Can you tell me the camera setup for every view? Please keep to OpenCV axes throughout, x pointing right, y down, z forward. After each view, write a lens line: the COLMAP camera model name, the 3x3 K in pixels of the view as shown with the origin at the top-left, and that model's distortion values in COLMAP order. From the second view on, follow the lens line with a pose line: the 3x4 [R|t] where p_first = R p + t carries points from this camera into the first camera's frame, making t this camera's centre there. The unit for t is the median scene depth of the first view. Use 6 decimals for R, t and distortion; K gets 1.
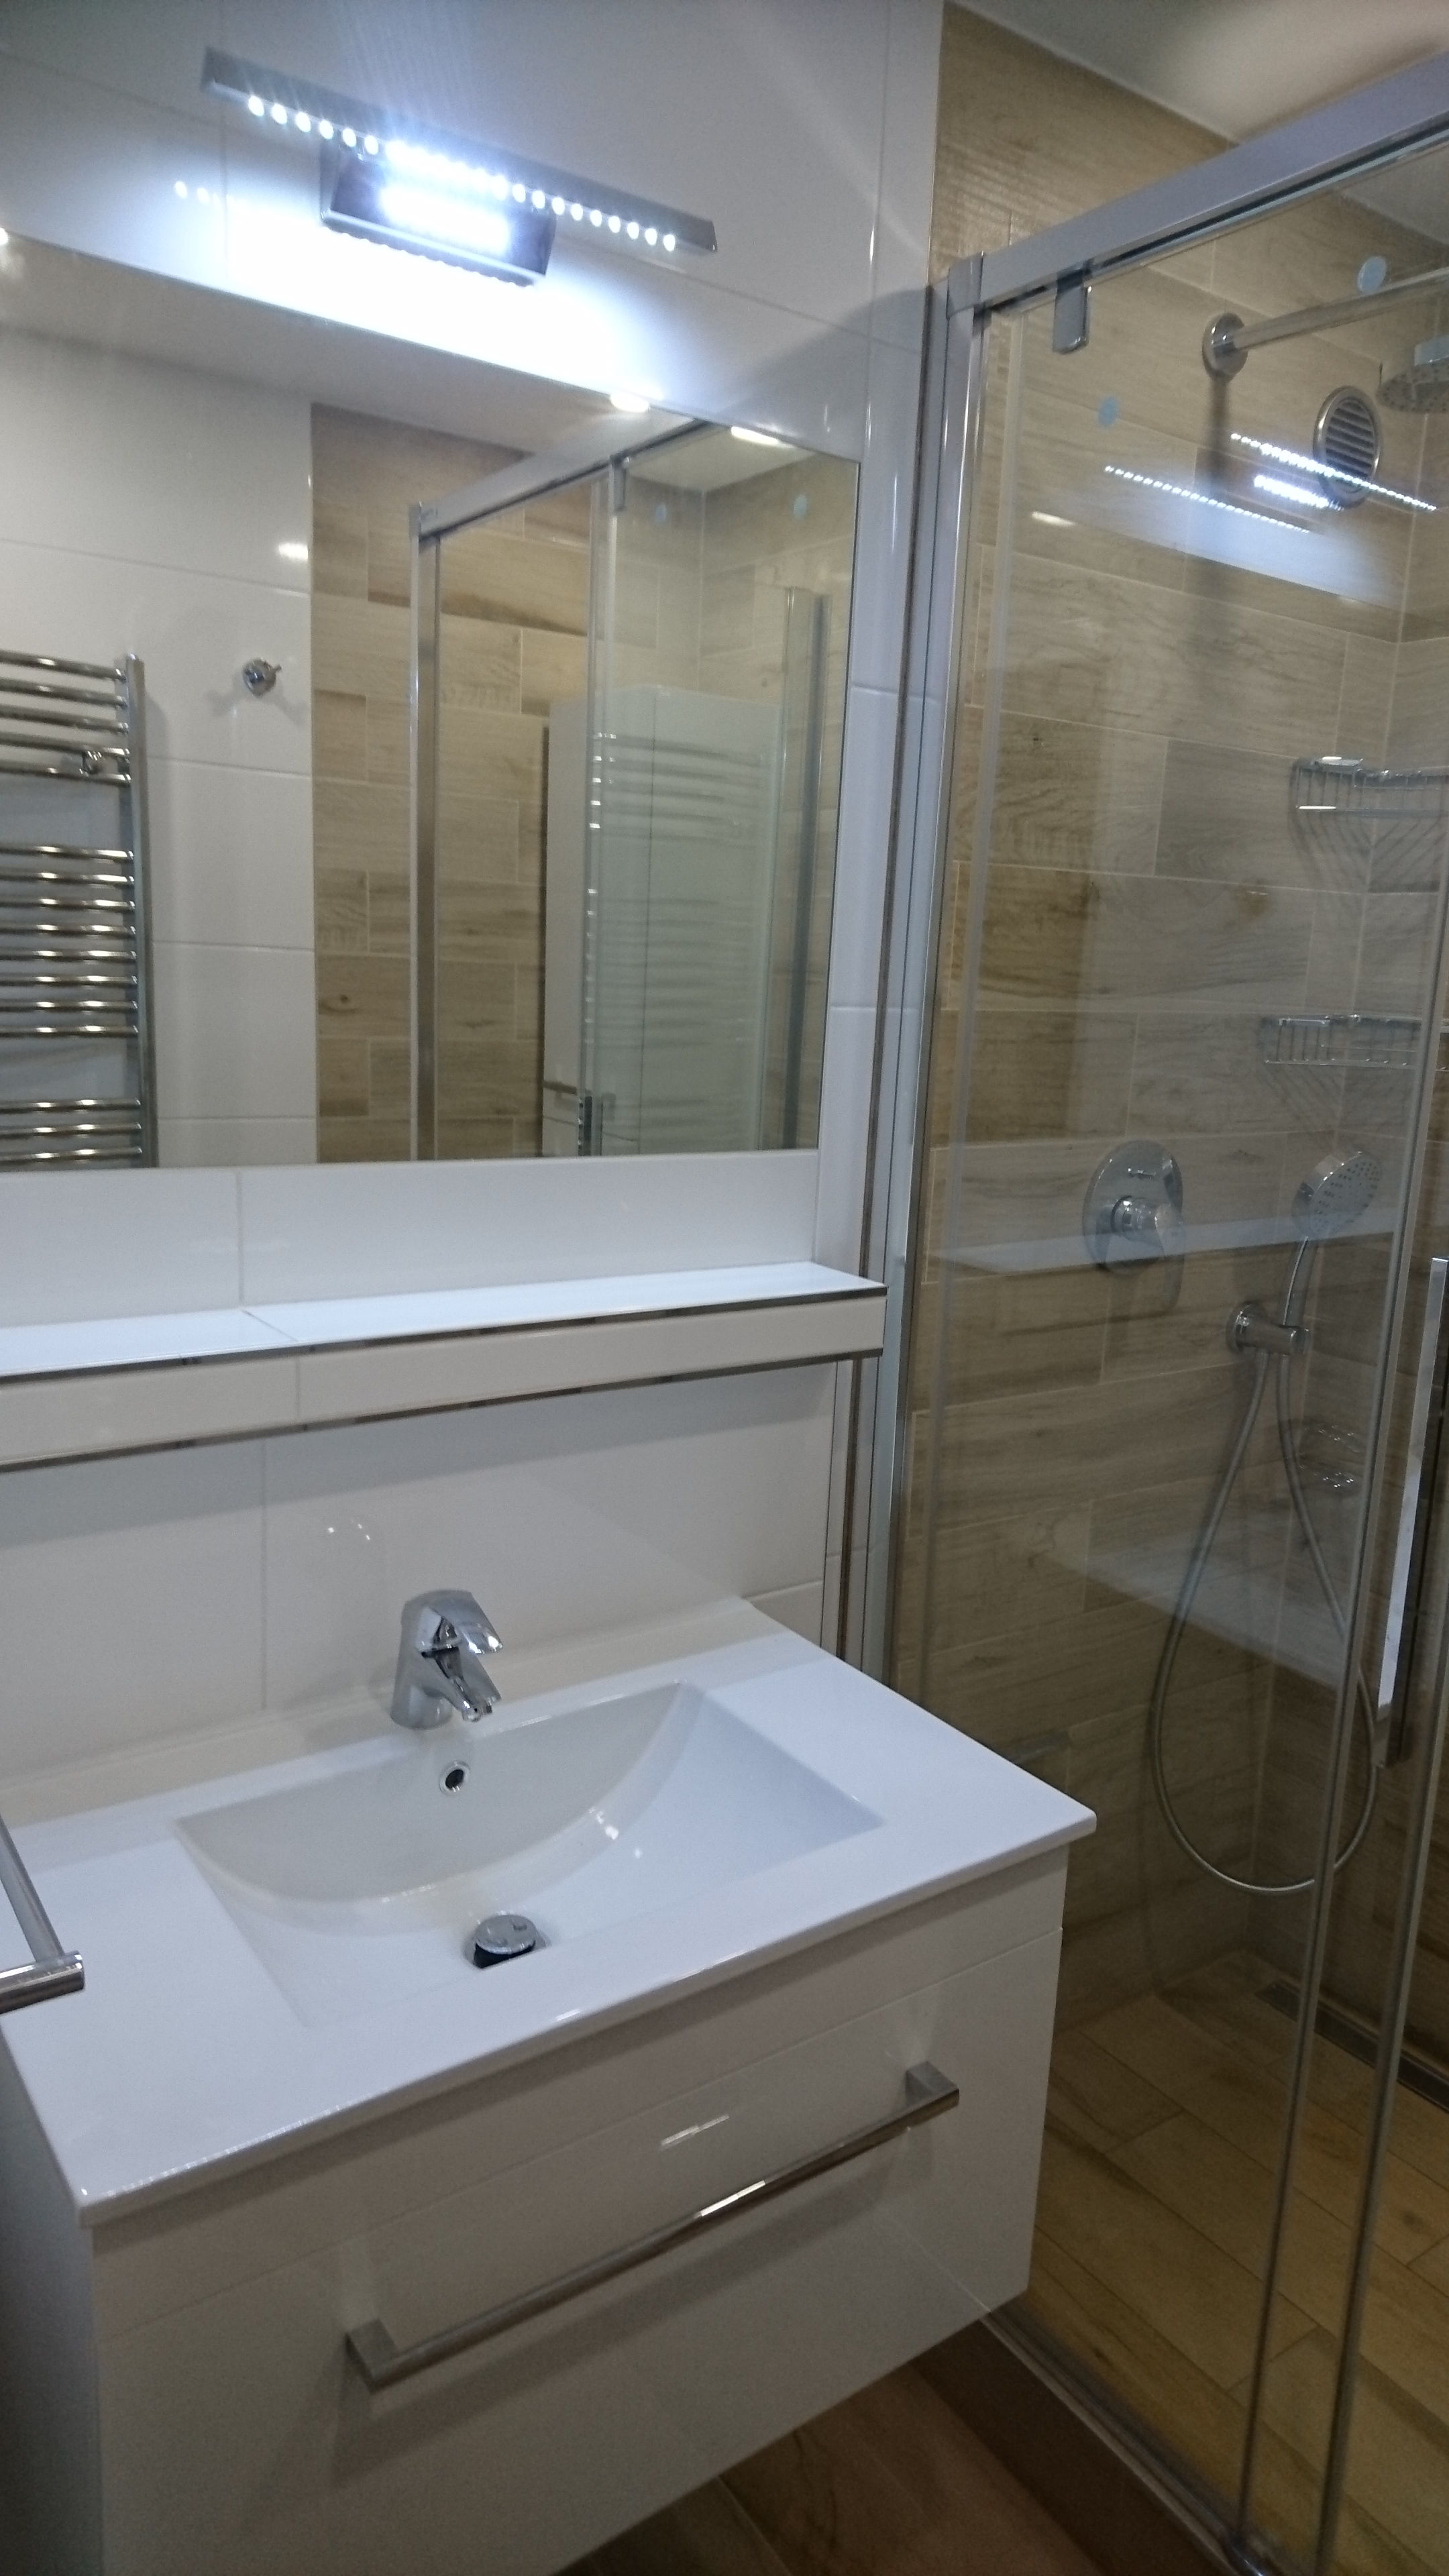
lens RADIAL K [[1639.0, 0, 731.1], [0, 1639.0, 1273.7], [0, 0, 1]] dist [0.043257, -0.070164]
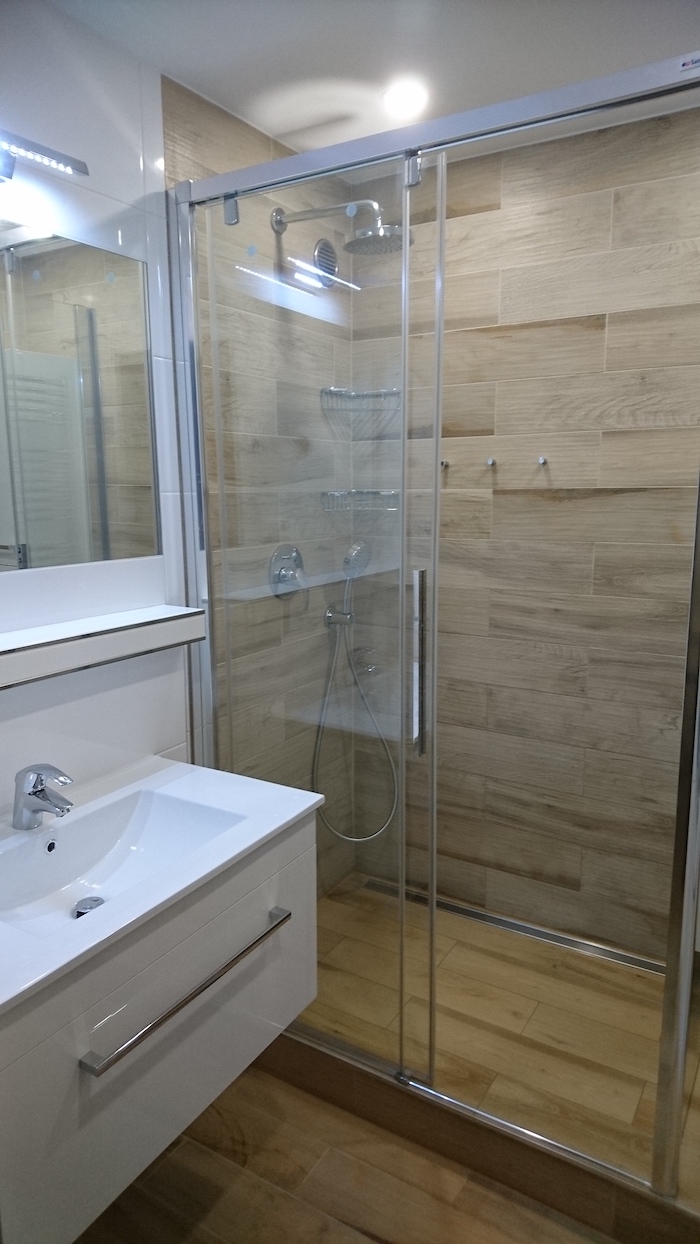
lens RADIAL K [[791.5, 0, 353.2], [0, 791.5, 615.1], [0, 0, 1]] dist [0.043257, -0.070164]
pose [[0.914391, -0.111700, 0.389118, -0.129723], [0.115924, 0.993177, 0.012692, 0.020719], [-0.387881, 0.033503, 0.921100, -0.121479]]
